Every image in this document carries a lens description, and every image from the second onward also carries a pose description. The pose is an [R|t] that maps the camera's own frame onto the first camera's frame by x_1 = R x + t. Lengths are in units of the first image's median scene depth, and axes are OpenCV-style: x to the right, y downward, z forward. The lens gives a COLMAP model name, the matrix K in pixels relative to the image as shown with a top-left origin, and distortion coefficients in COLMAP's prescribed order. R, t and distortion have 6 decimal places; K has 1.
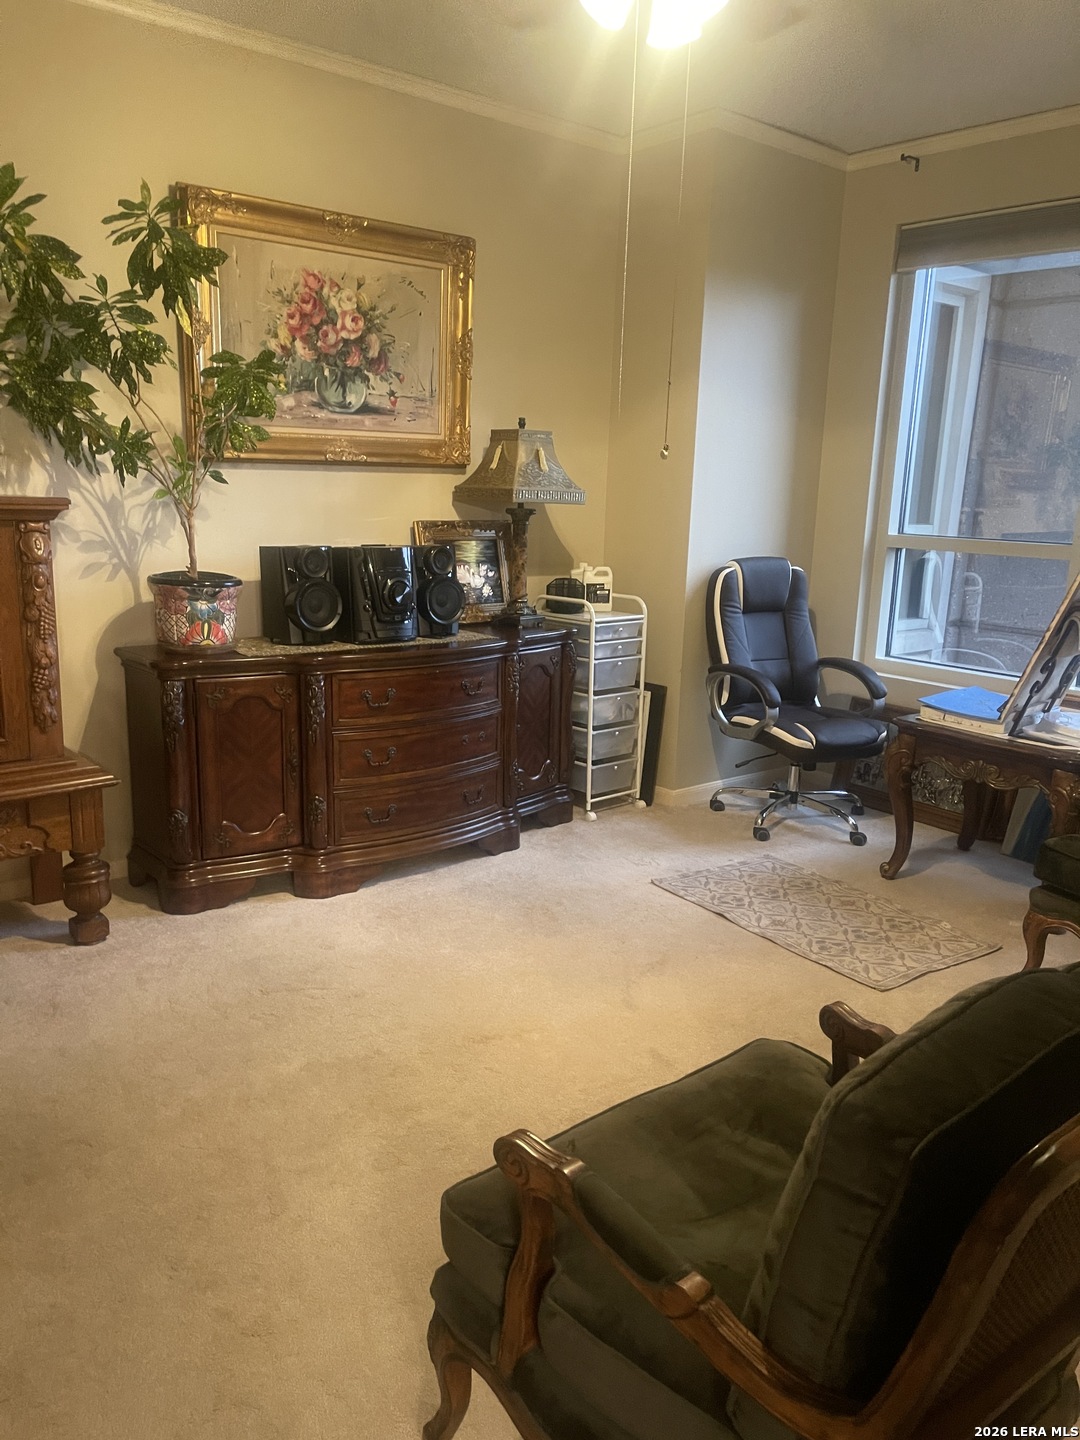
lens RADIAL K [[1089.5, 0, 535.3], [0, 1089.5, 717.3], [0, 0, 1]] dist [0.067301, -0.095727]
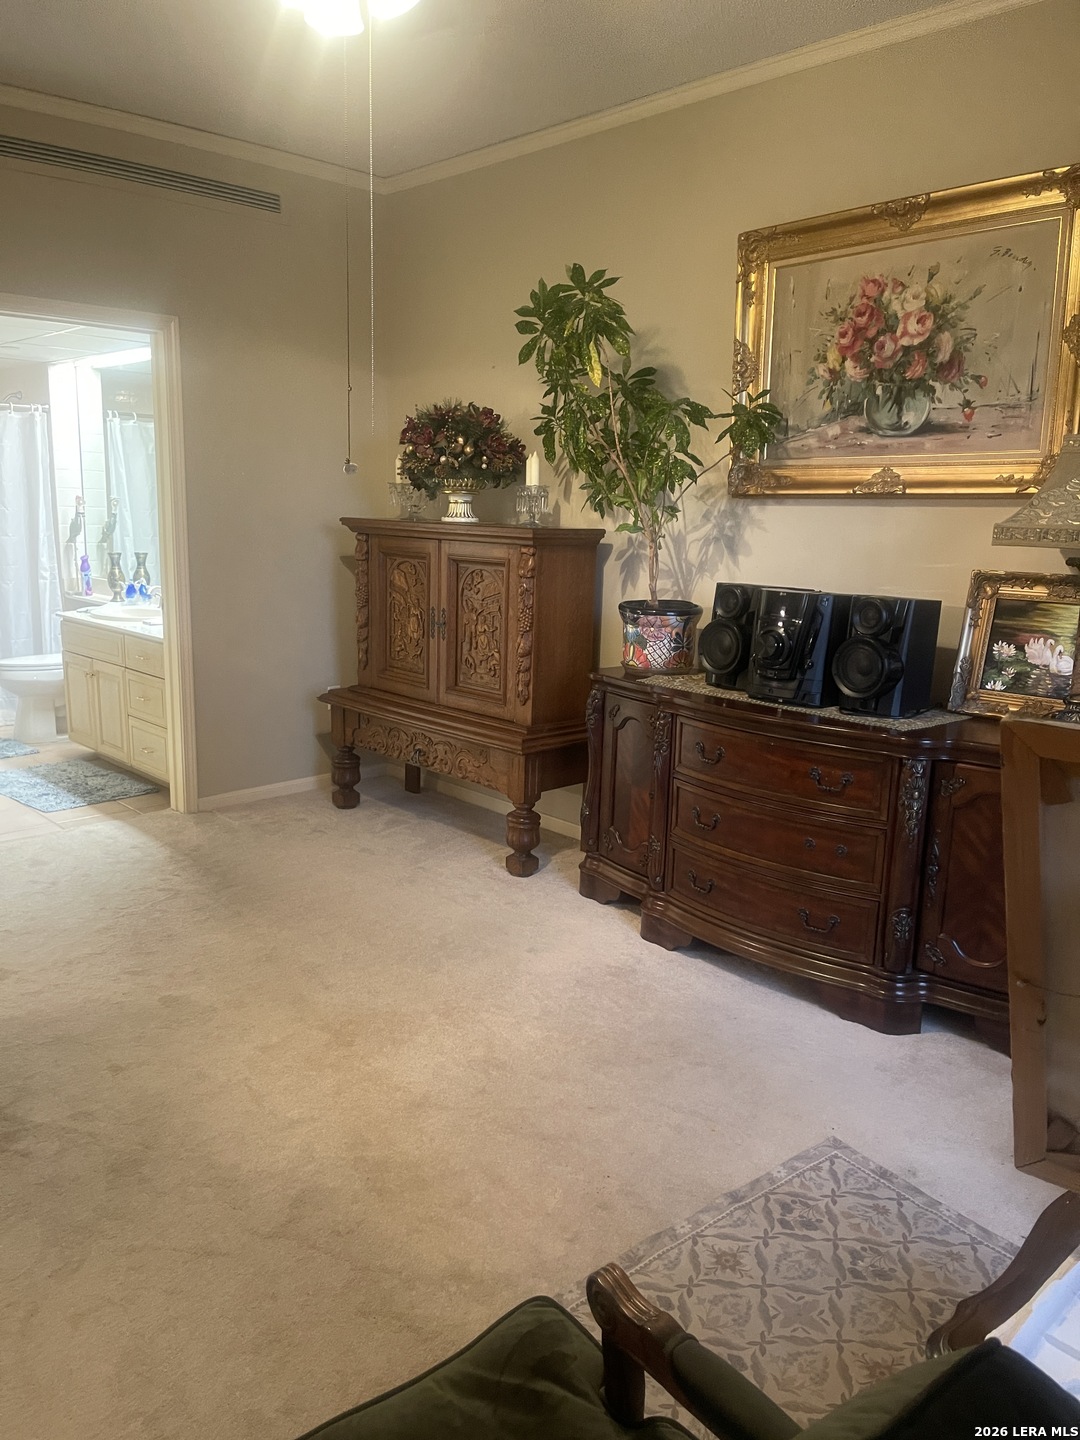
lens RADIAL K [[1089.5, 0, 538.0], [0, 1089.5, 716.8], [0, 0, 1]] dist [0.067301, -0.095727]
pose [[0.062399, 0.172803, -0.982978, 0.677121], [-0.223995, 0.962197, 0.154931, -0.144885], [0.972591, 0.210514, 0.098747, 0.716328]]
